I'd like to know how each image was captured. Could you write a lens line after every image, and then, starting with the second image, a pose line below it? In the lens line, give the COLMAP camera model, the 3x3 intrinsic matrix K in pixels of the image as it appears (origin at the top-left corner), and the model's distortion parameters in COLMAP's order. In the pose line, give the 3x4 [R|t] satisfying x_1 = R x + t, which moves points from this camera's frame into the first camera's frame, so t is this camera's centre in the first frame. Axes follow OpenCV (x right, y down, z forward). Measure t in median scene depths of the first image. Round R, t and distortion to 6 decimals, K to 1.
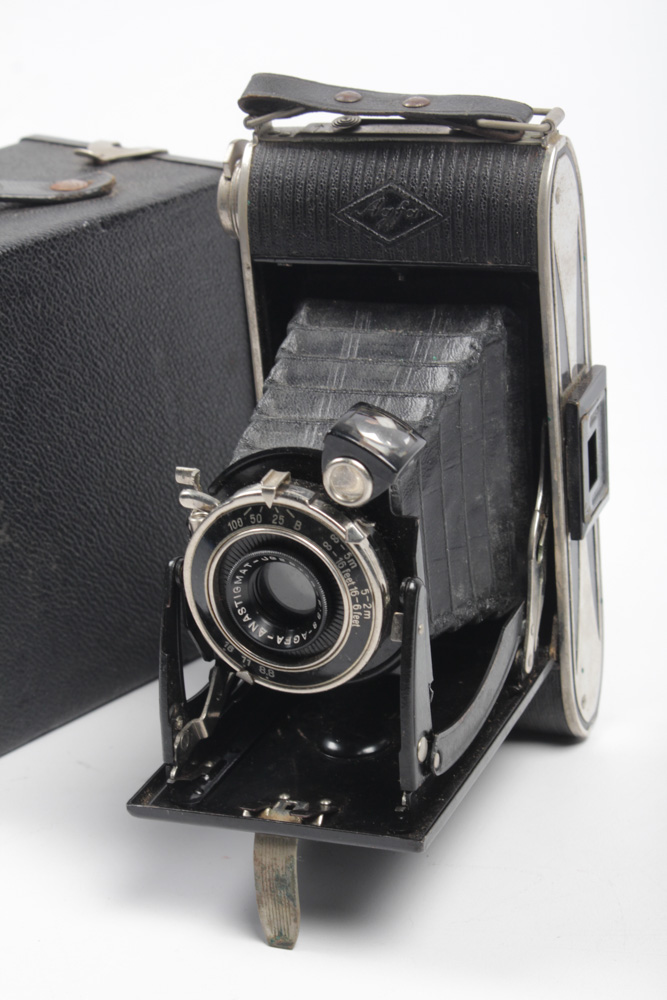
lens RADIAL K [[2327.8, 0, 333.5], [0, 2327.8, 500.0], [0, 0, 1]] dist [-0.017365, -0.473649]
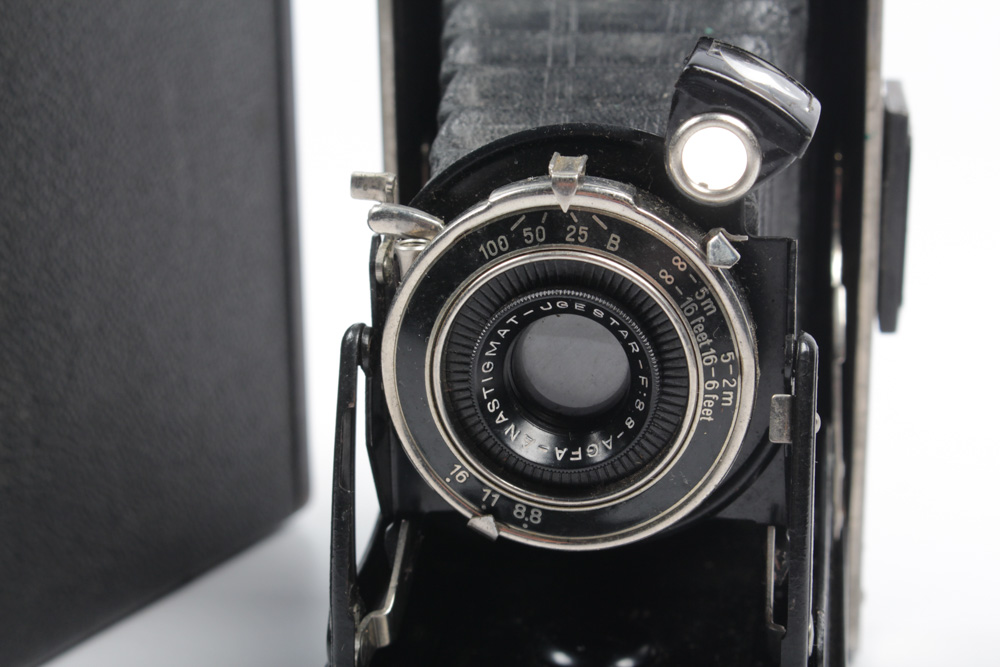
lens RADIAL K [[2327.8, 0, 500.0], [0, 2327.8, 333.5], [0, 0, 1]] dist [-0.017365, -0.473649]
pose [[0.970744, -0.005890, 0.240046, -0.174815], [0.029398, 0.995094, -0.094470, 0.083976], [-0.238311, 0.098763, 0.966154, 0.440832]]
